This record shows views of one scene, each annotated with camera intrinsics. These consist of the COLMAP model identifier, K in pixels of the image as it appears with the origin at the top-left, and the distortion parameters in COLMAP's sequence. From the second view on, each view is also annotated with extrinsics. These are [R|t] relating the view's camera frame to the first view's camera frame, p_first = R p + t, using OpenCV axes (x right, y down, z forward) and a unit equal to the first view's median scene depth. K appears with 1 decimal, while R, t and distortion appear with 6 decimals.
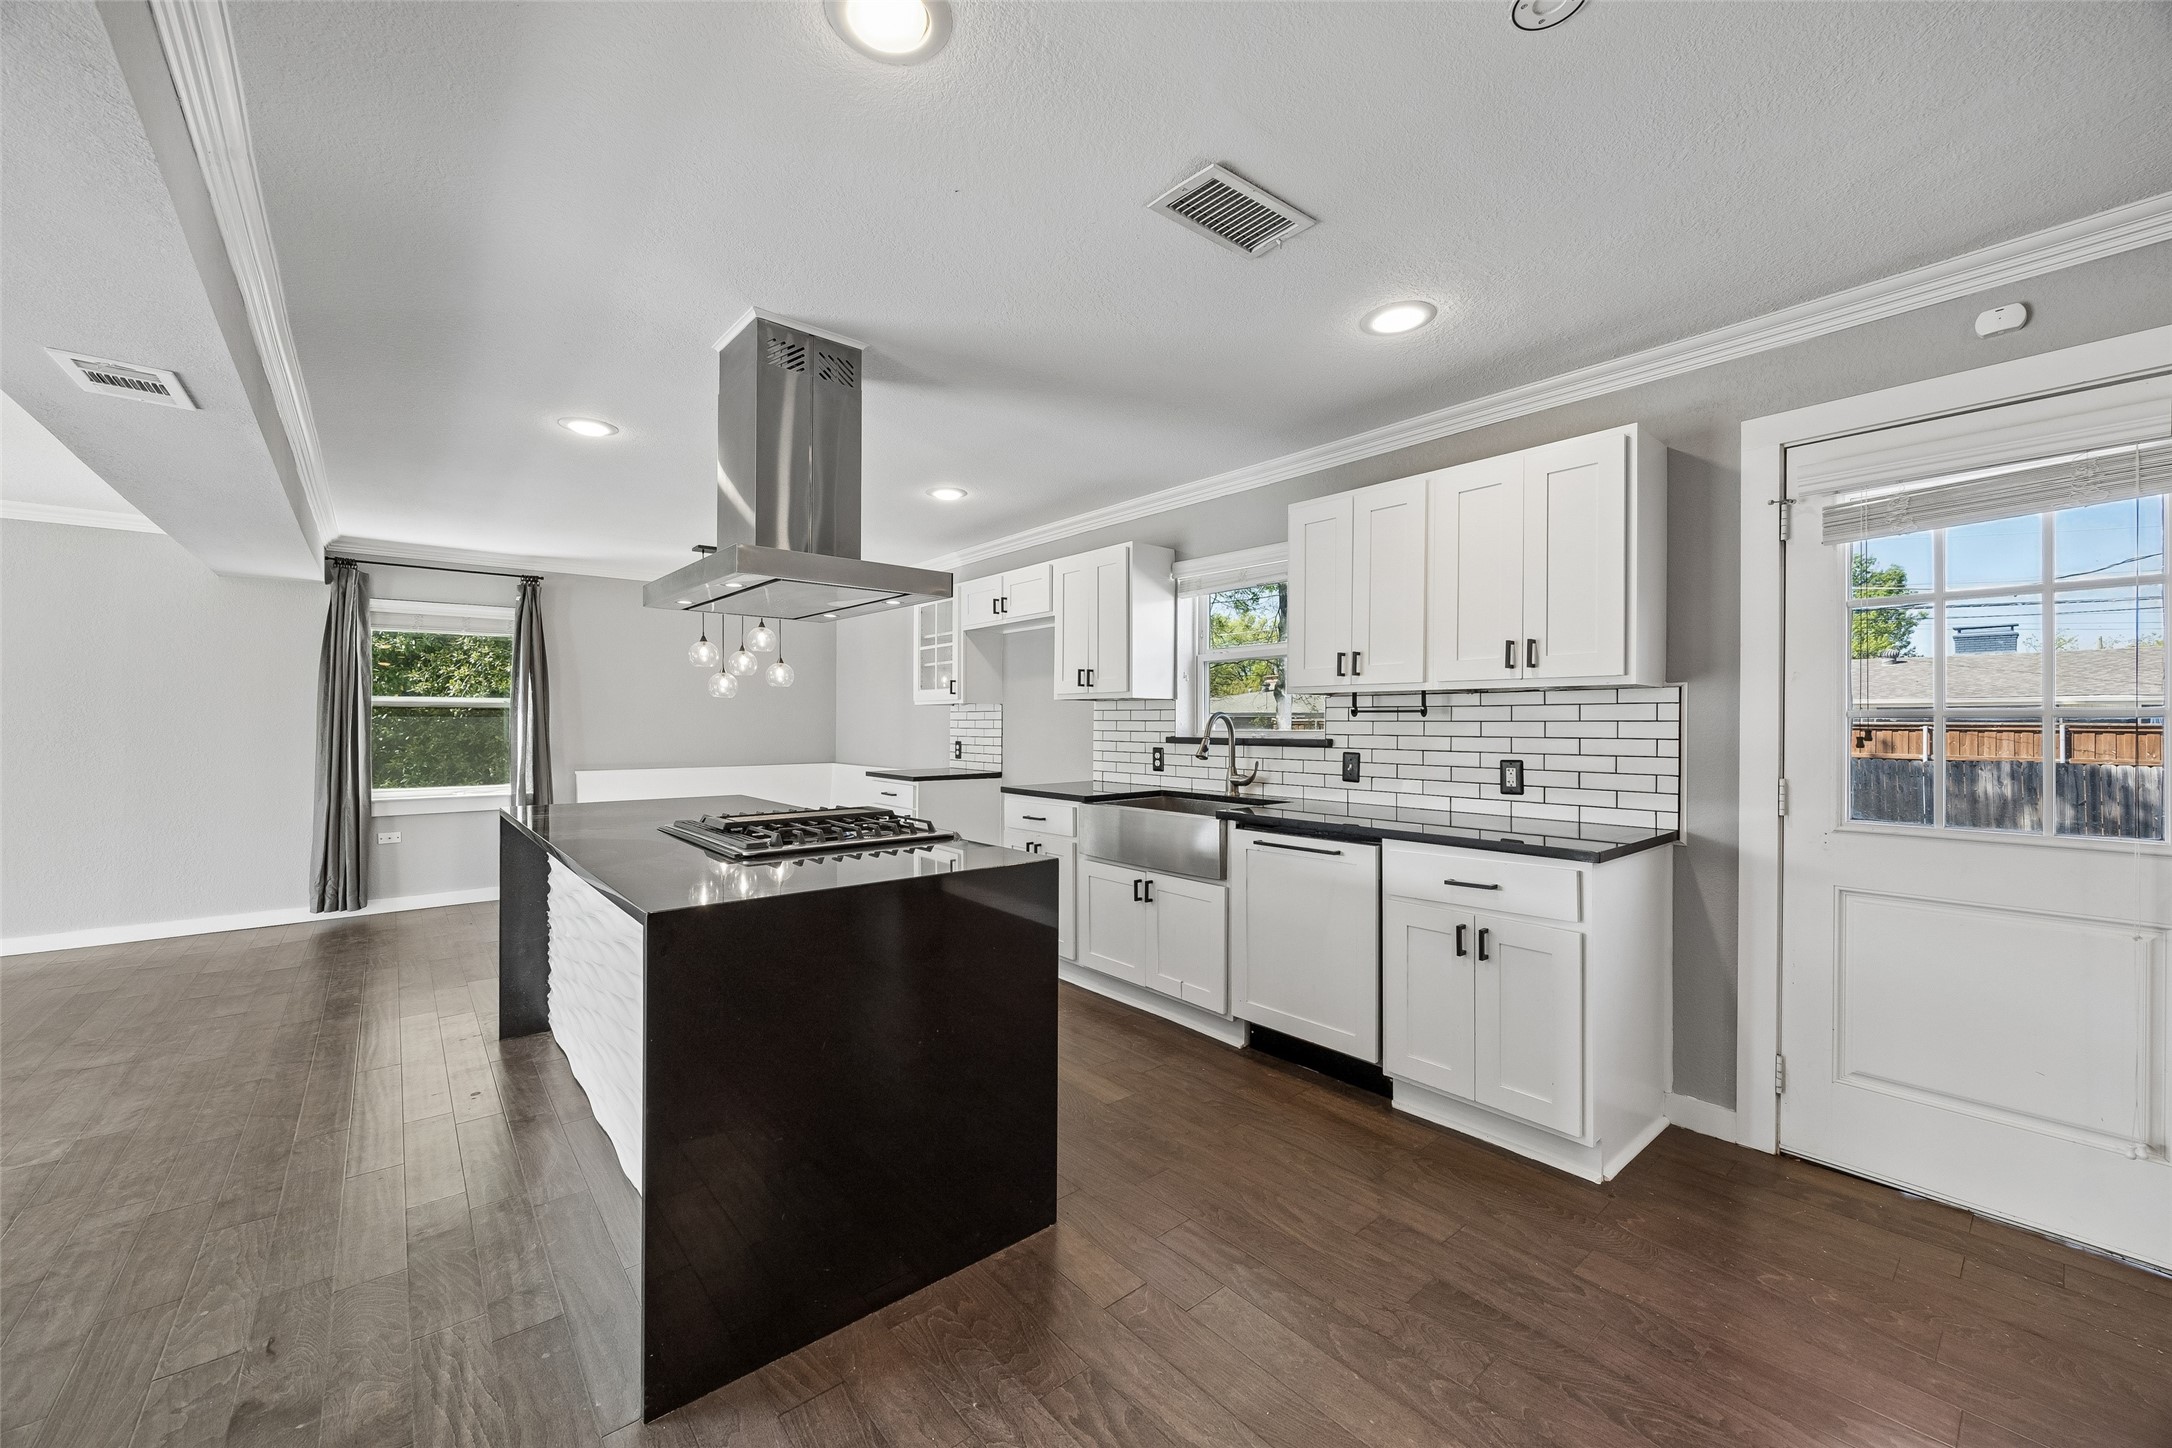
lens RADIAL K [[832.2, 0, 1078.7], [0, 832.2, 719.8], [0, 0, 1]] dist [-0.002142, 0.000285]
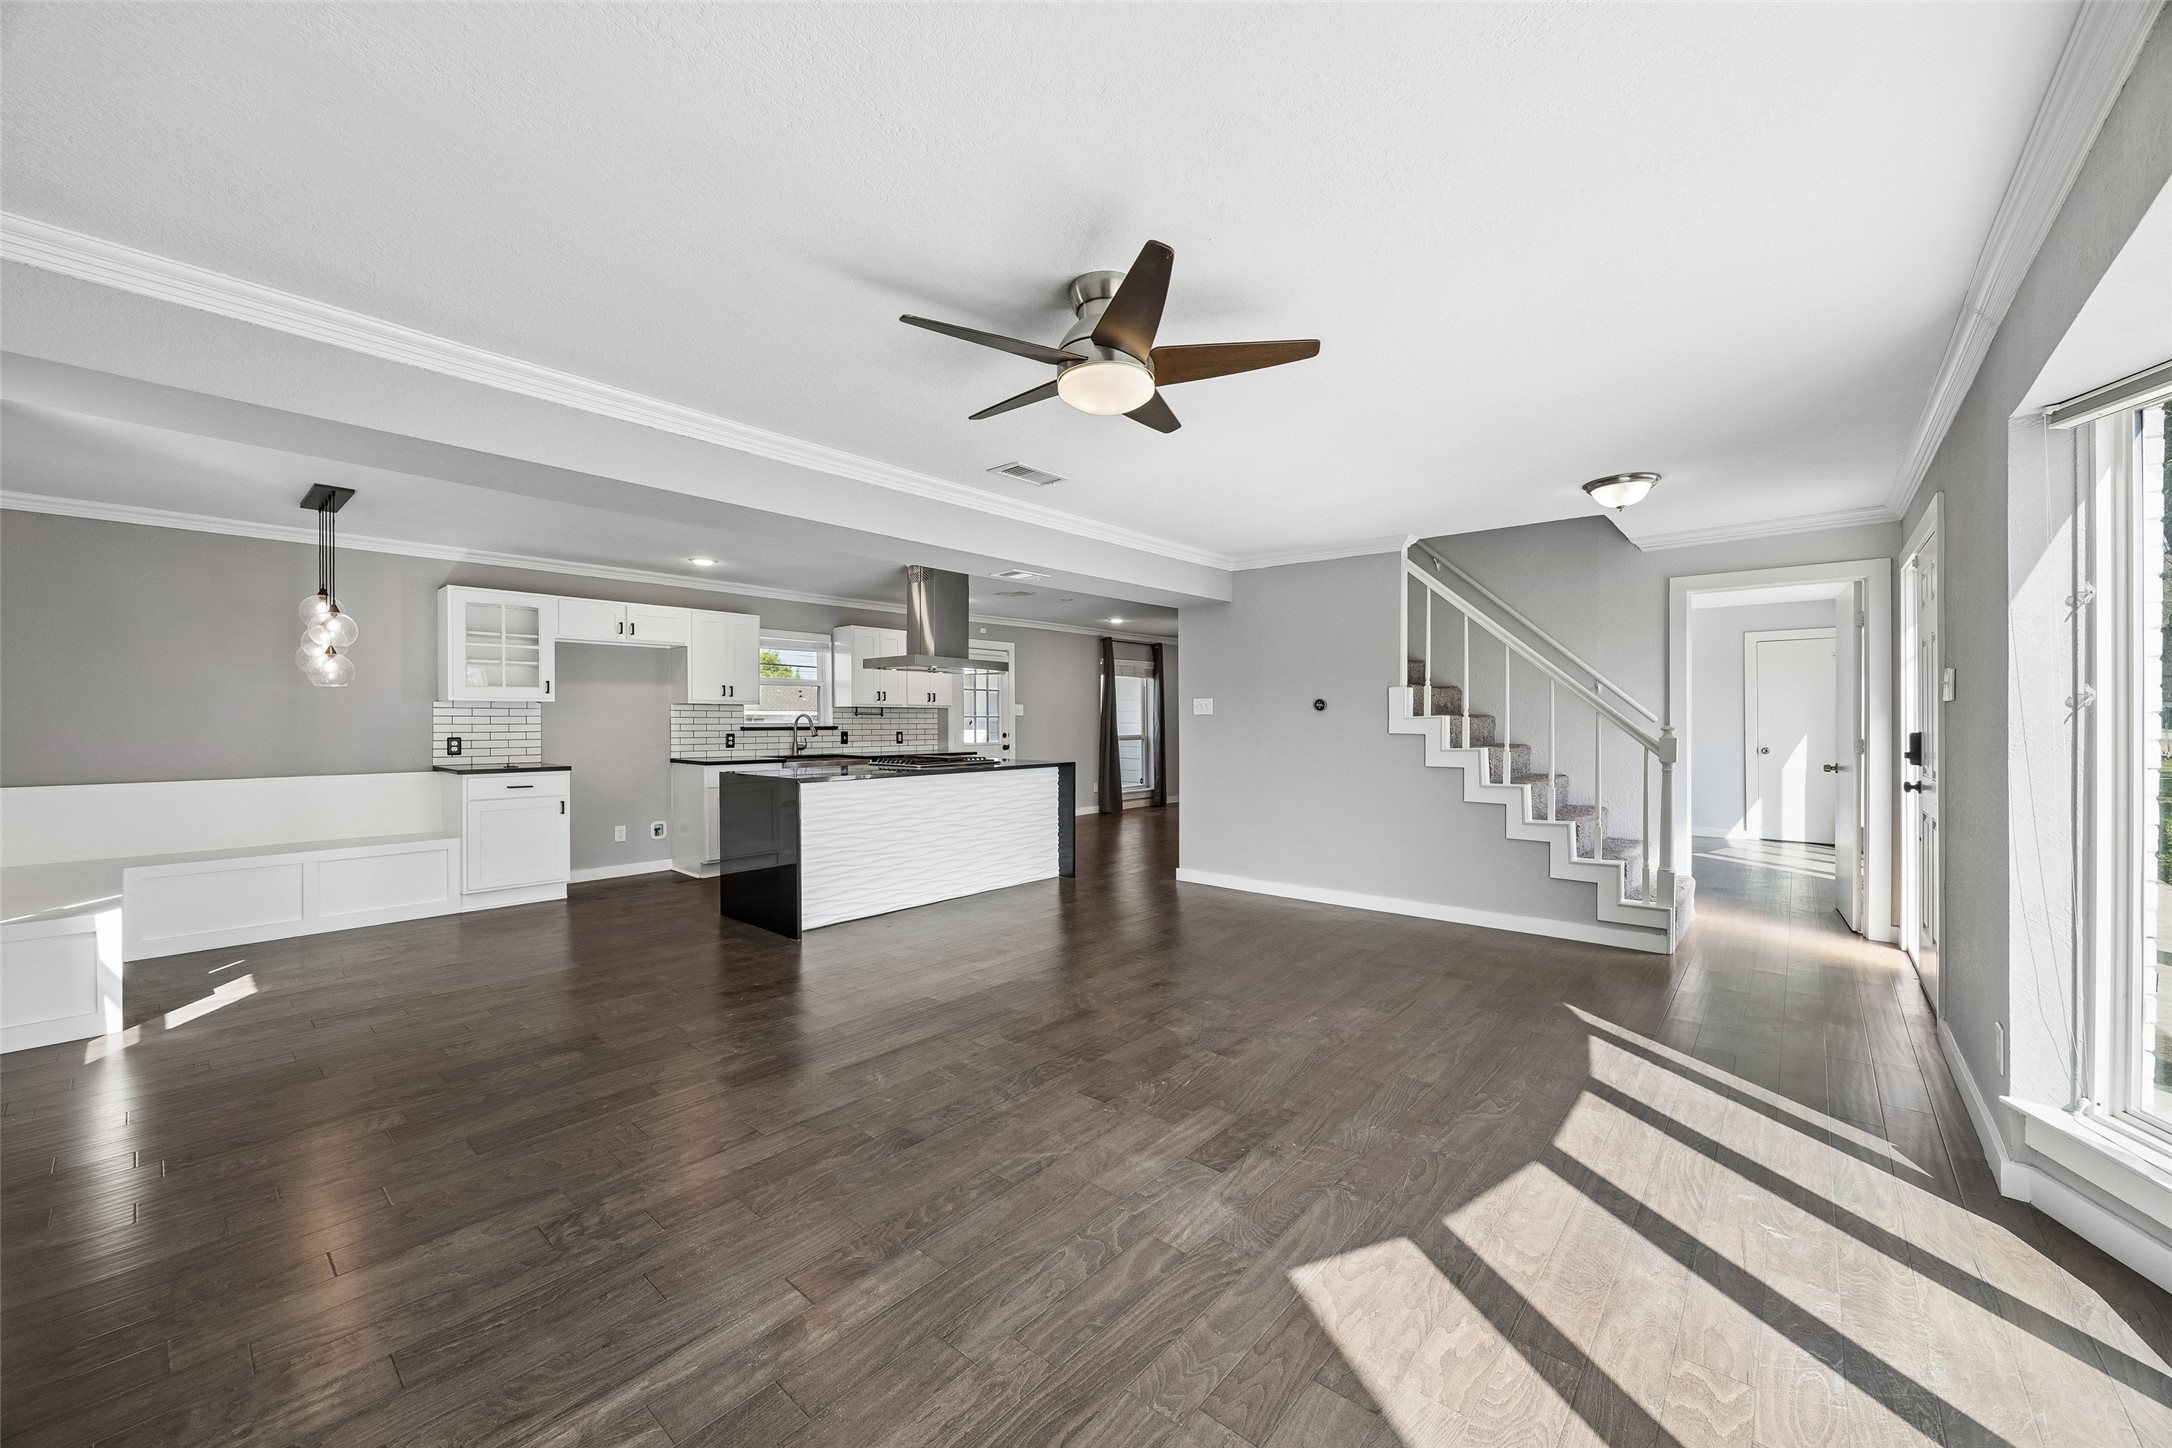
lens RADIAL K [[832.2, 0, 1079.5], [0, 832.2, 720.4], [0, 0, 1]] dist [-0.002142, 0.000285]
pose [[-0.157093, -0.002022, 0.987582, -1.594334], [-0.003229, 0.999994, 0.001534, 0.001788], [-0.987579, -0.002948, -0.157098, 0.545459]]
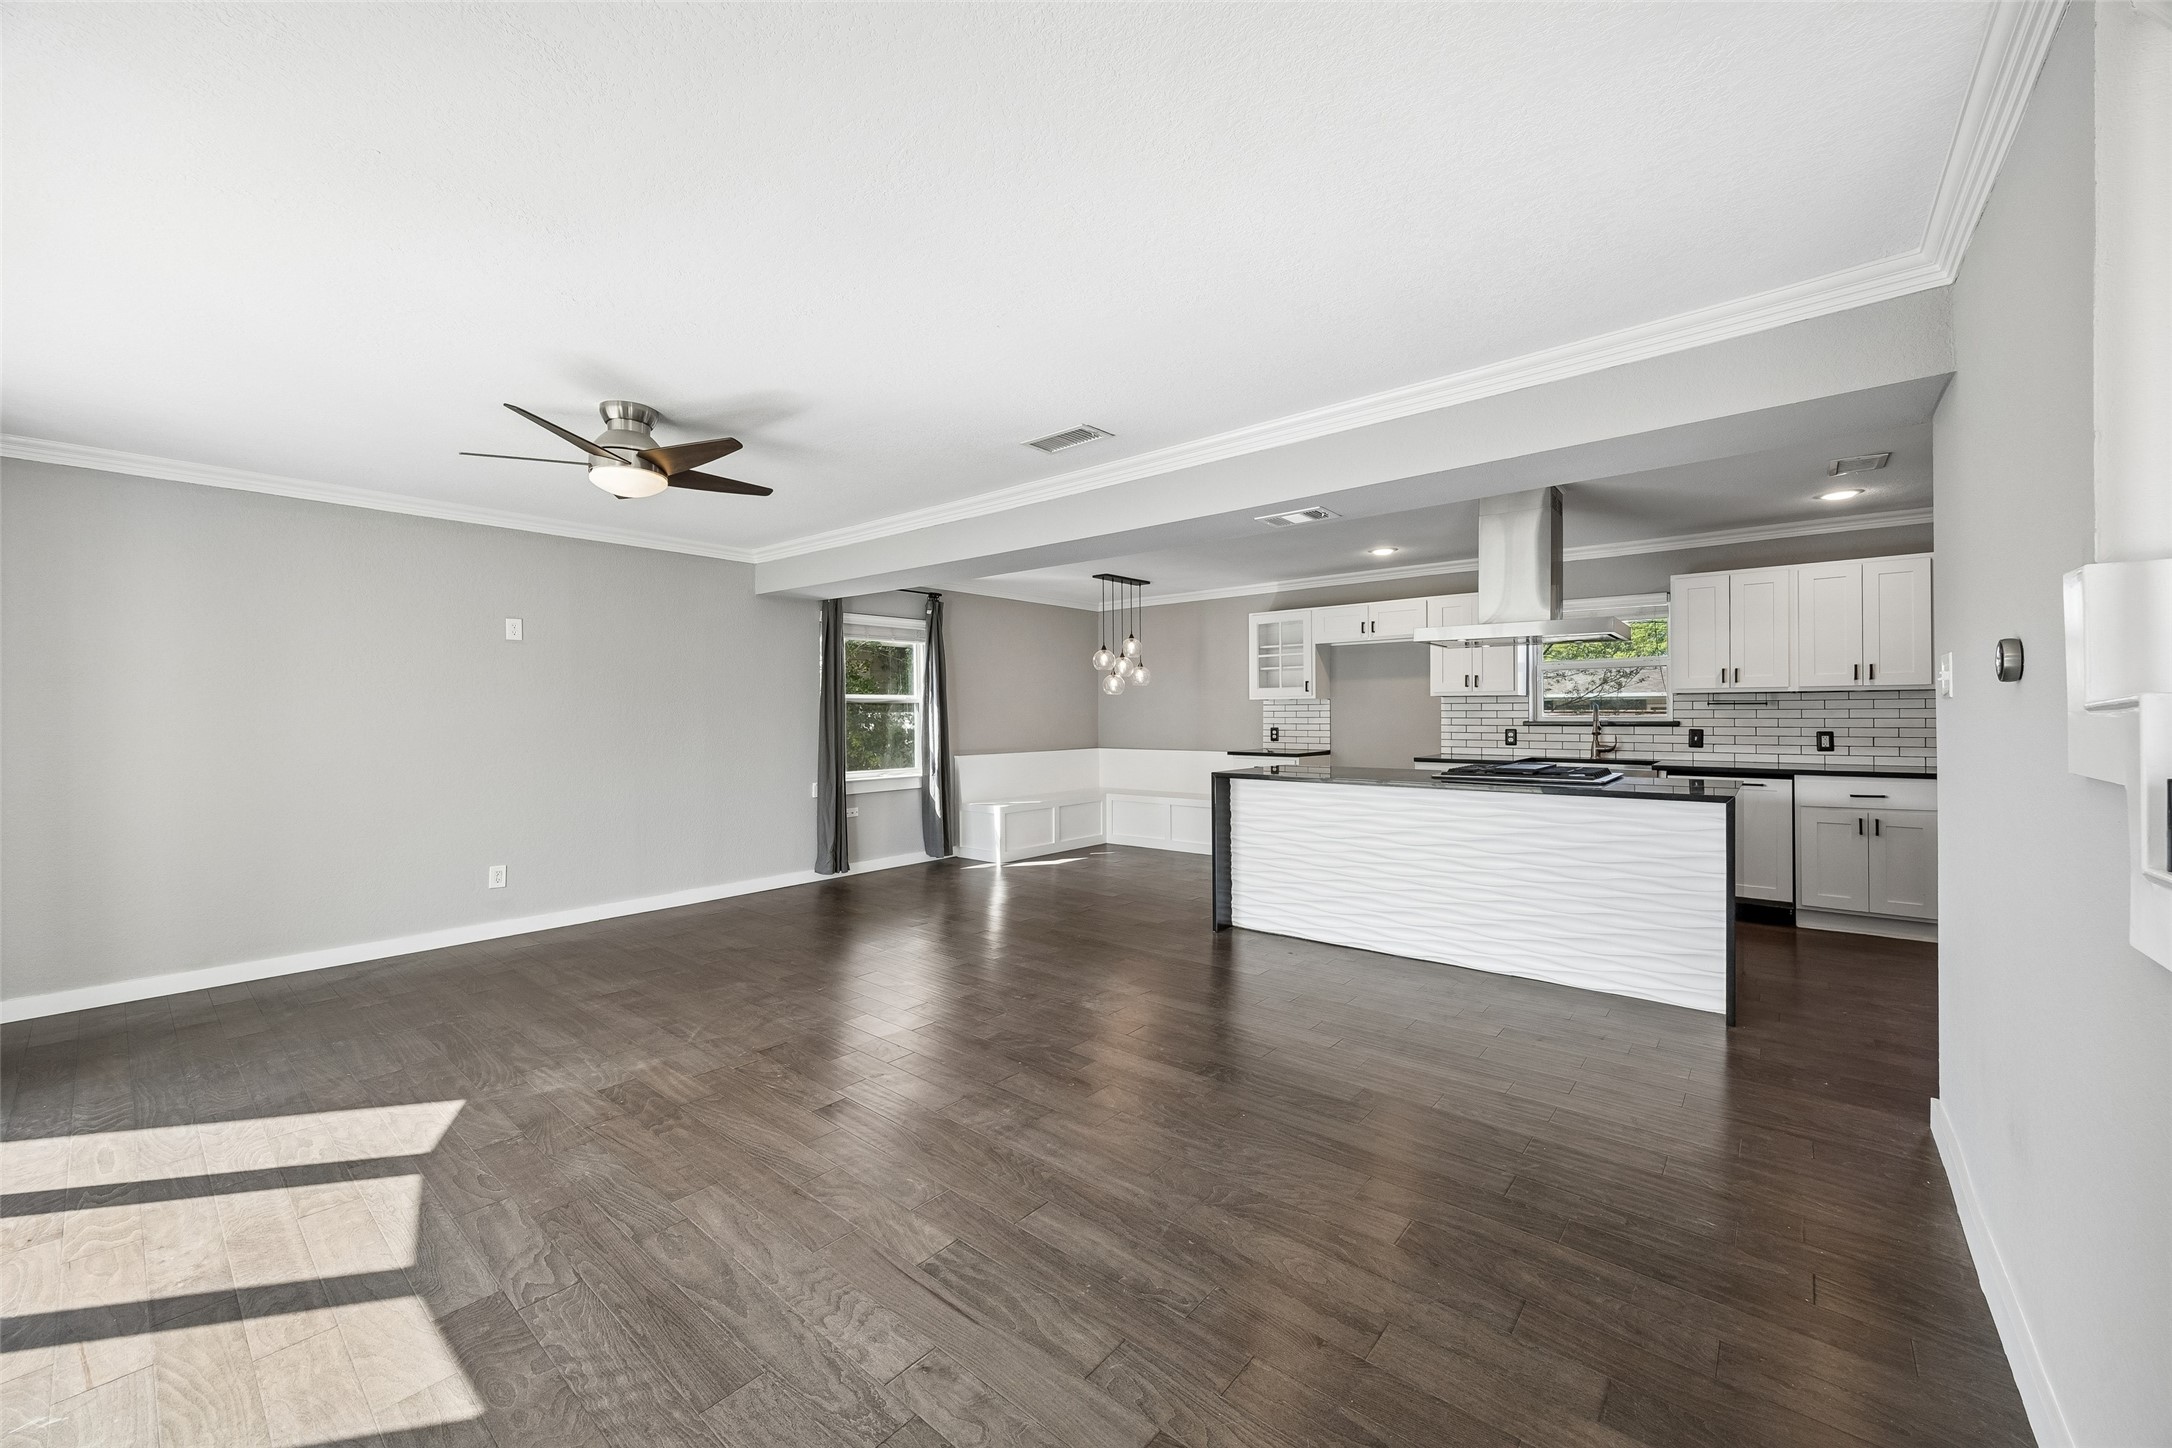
lens RADIAL K [[832.2, 0, 1082.0], [0, 832.2, 716.8], [0, 0, 1]] dist [-0.002142, 0.000285]
pose [[0.984958, -0.006850, 0.172660, -0.857402], [0.005713, 0.999959, 0.007082, -0.002541], [-0.172701, -0.005989, 0.984956, -0.291298]]
